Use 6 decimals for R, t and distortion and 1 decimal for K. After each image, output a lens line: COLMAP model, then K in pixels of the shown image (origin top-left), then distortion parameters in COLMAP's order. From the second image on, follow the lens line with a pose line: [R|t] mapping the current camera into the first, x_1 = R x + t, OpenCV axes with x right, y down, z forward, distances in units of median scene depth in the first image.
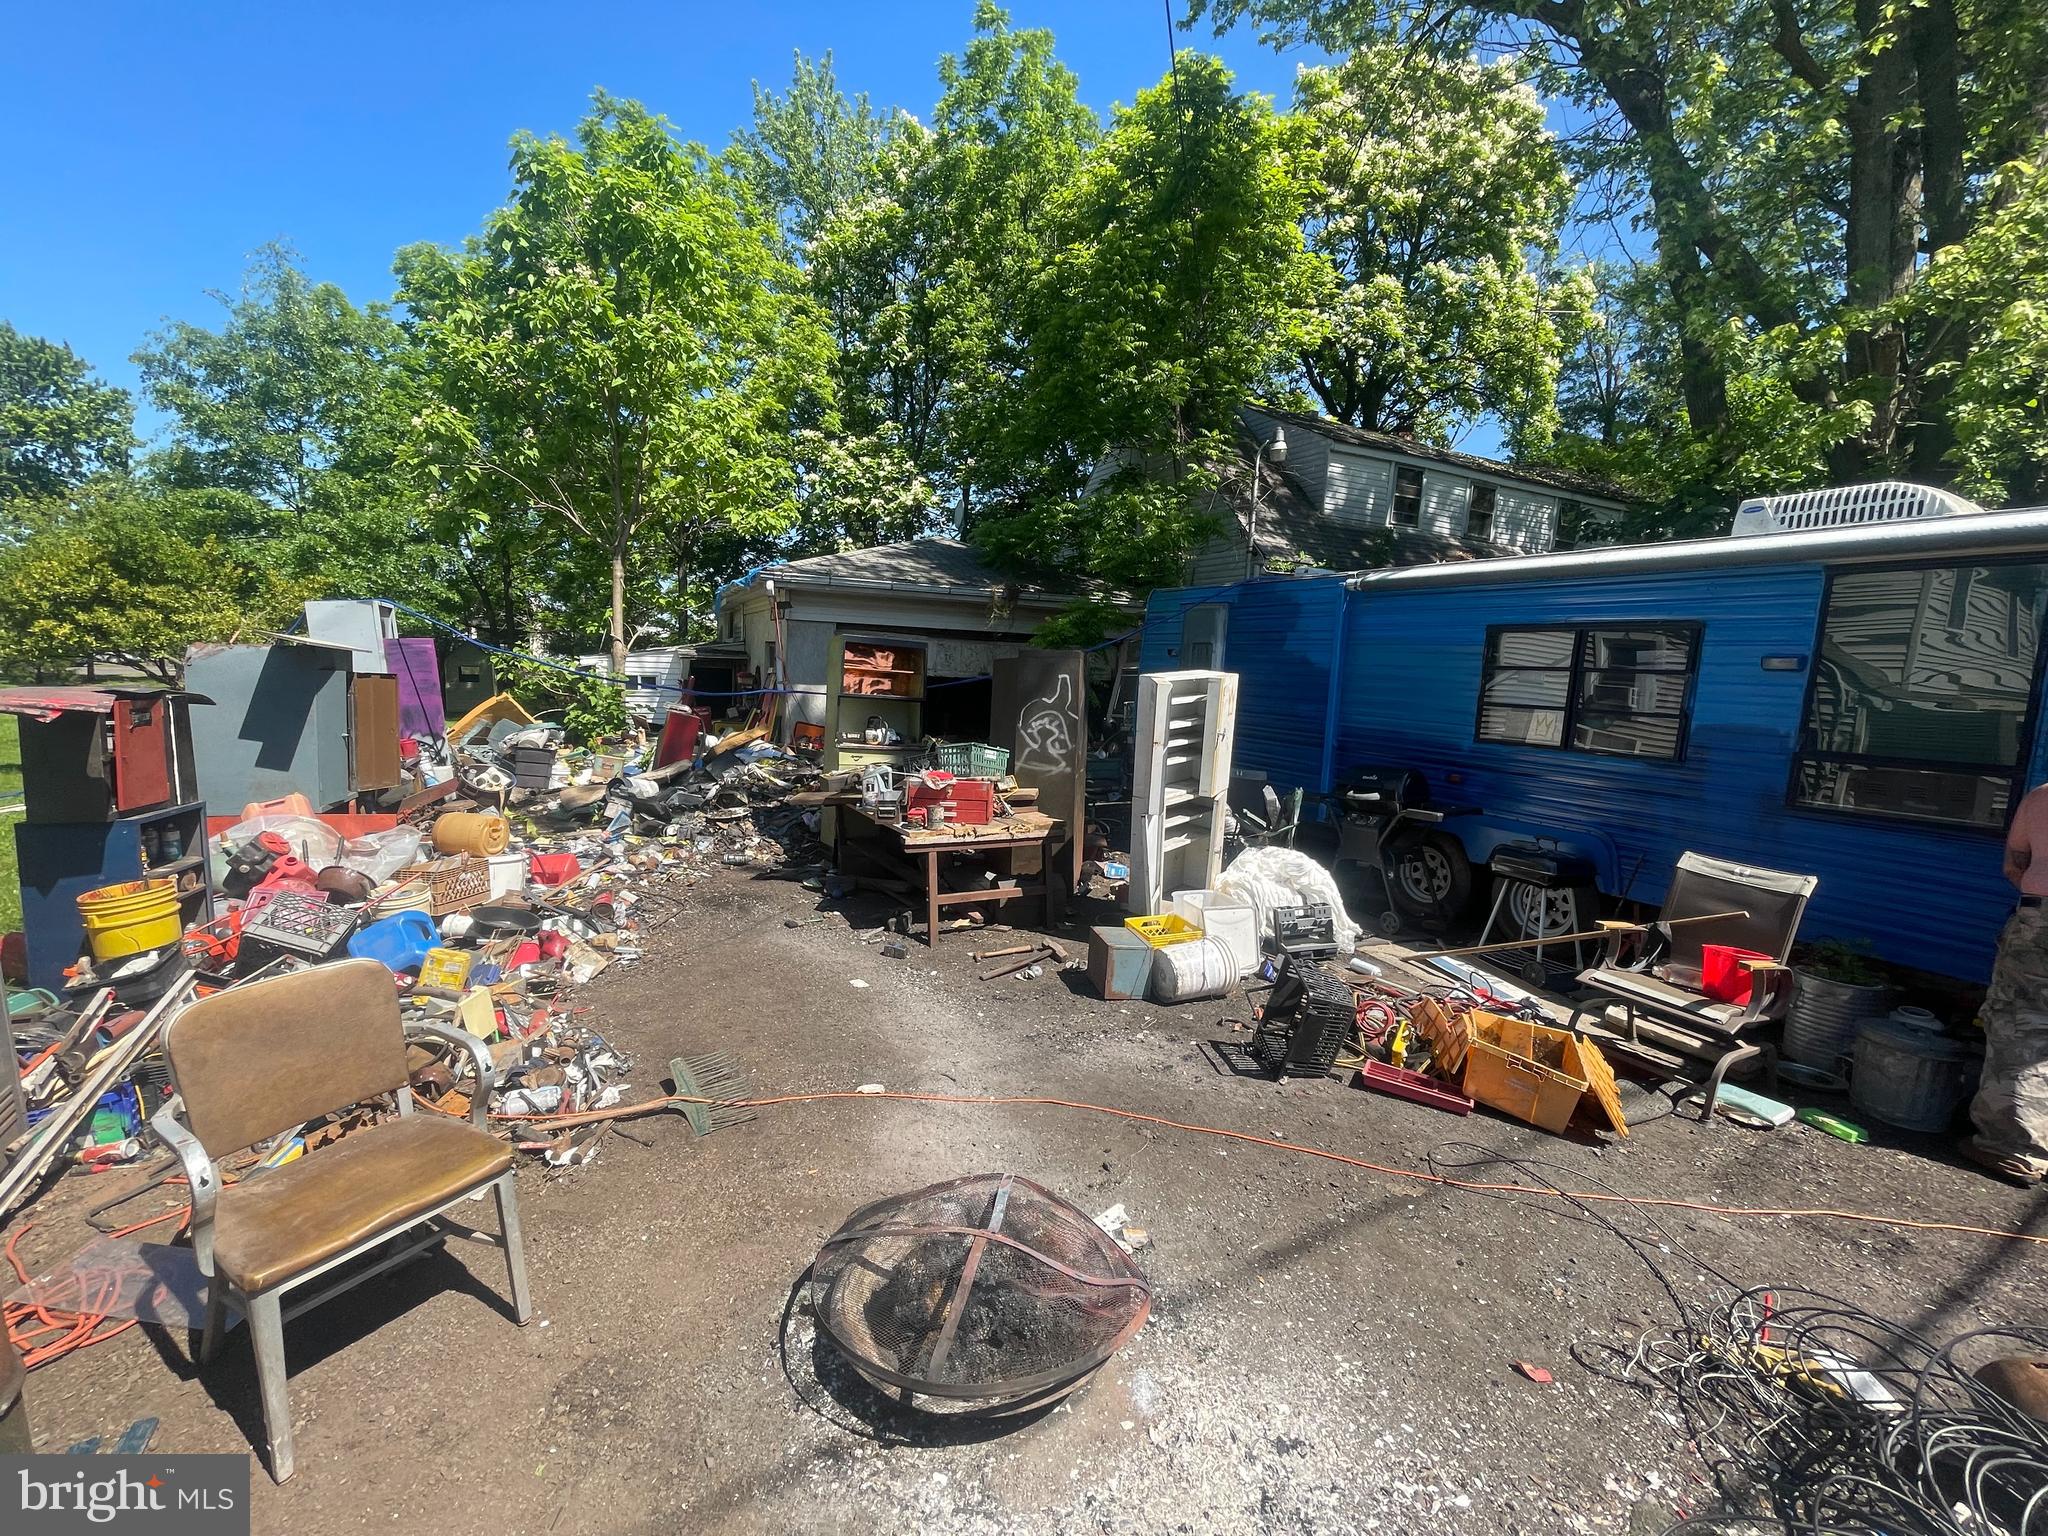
lens RADIAL K [[817.6, 0, 1018.8], [0, 817.6, 769.8], [0, 0, 1]] dist [0.003783, 0.000077]
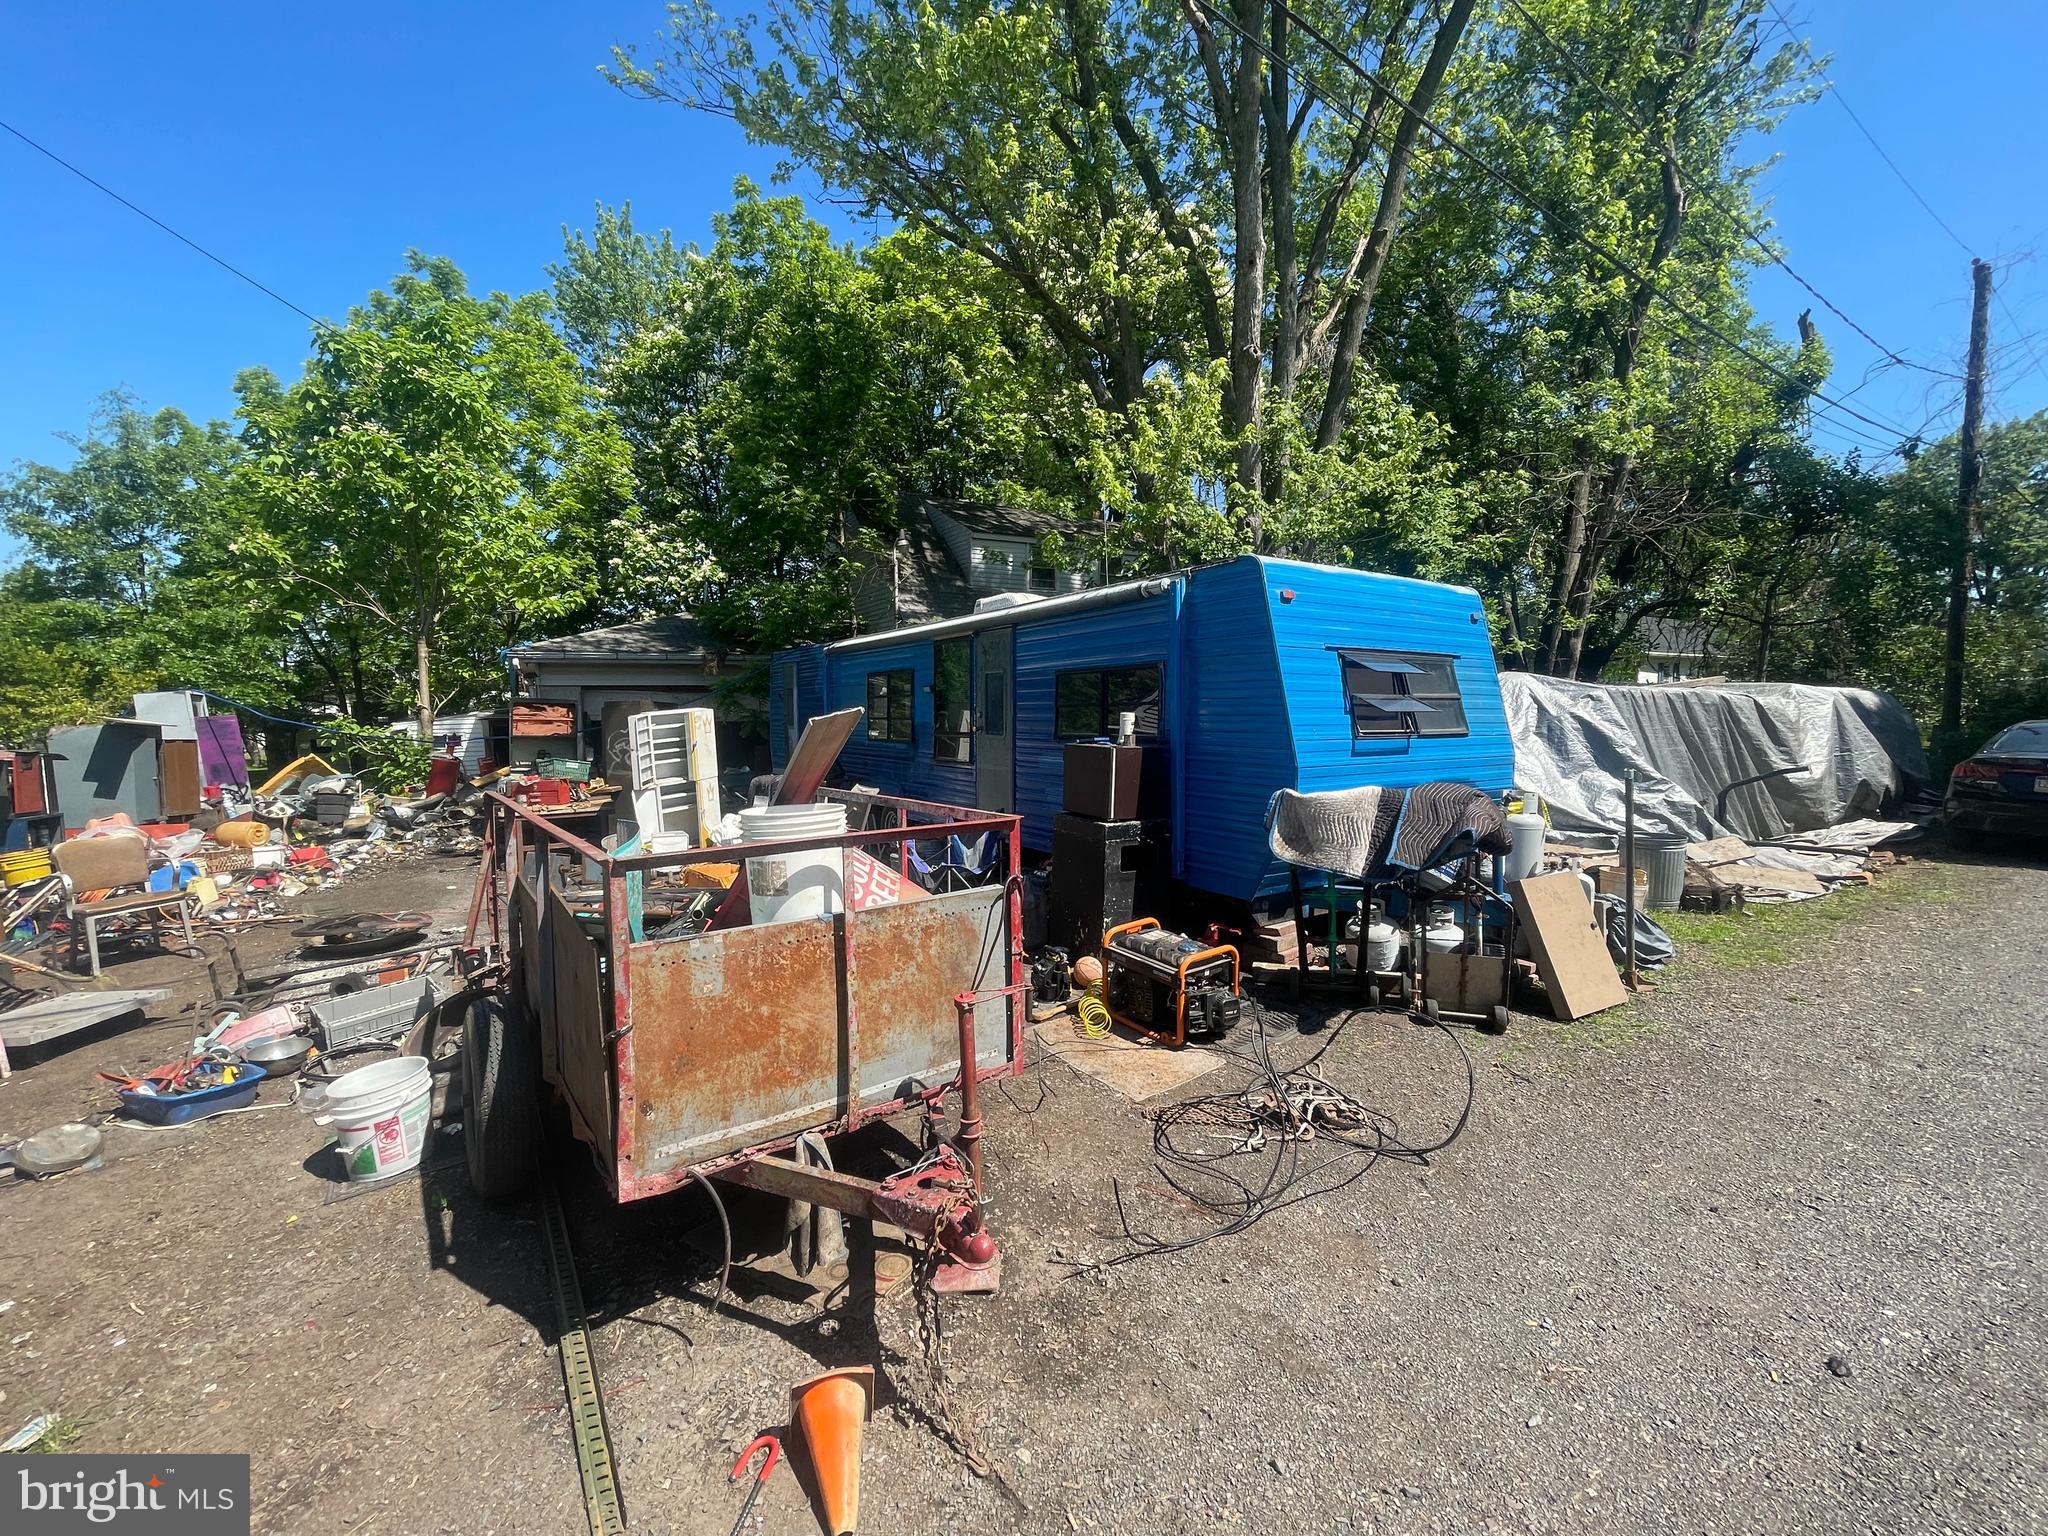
lens RADIAL K [[818.0, 0, 1024.3], [0, 818.0, 772.9], [0, 0, 1]] dist [0.007439, -0.003664]
pose [[0.994051, -0.062654, 0.089091, 0.319610], [0.066563, 0.996915, -0.041594, 0.055919], [-0.086210, 0.047277, 0.995155, -0.328963]]
